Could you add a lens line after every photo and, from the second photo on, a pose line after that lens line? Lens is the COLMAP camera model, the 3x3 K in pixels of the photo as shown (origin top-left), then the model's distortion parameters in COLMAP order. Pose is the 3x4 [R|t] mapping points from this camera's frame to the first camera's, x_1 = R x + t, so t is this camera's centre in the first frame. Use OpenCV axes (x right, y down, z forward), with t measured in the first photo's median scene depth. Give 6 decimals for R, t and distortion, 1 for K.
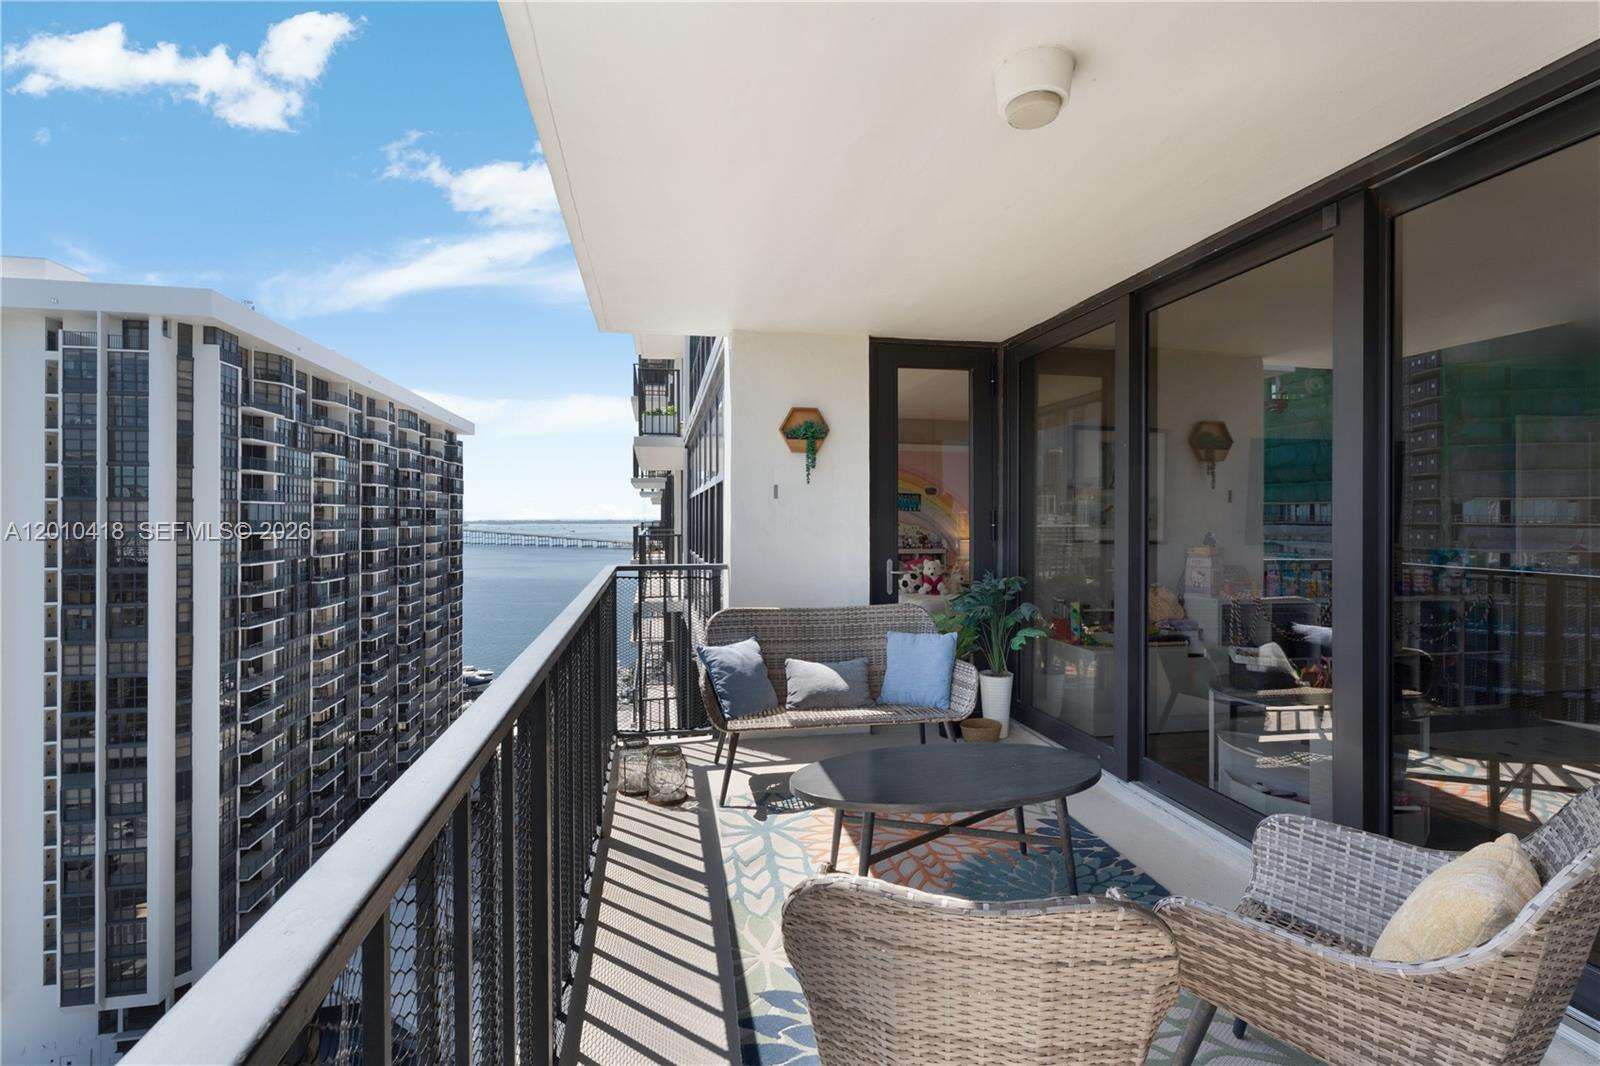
lens RADIAL K [[733.9, 0, 800.6], [0, 733.9, 519.5], [0, 0, 1]] dist [-0.003237, -0.000459]
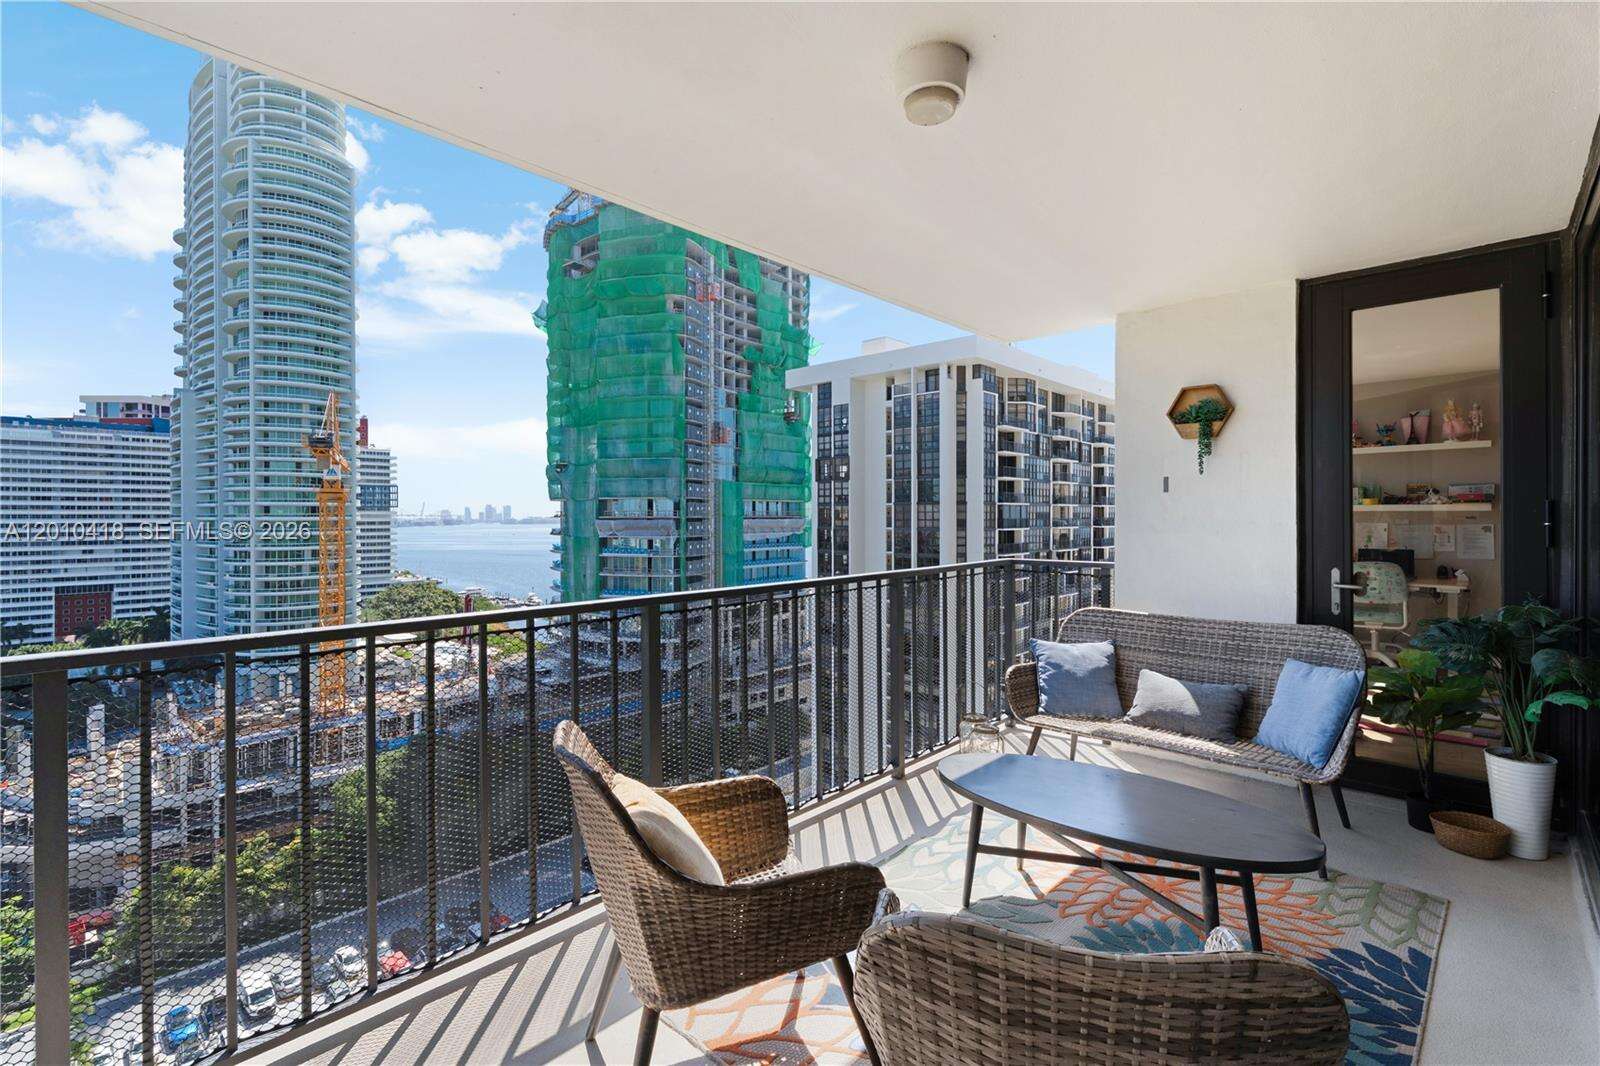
lens RADIAL K [[731.3, 0, 783.5], [0, 731.3, 513.9], [0, 0, 1]] dist [0.003698, -0.000495]
pose [[0.575200, -0.005338, -0.817995, 0.429689], [0.000605, 0.999981, -0.006100, 0.002954], [0.818013, 0.003014, 0.575193, 0.106091]]
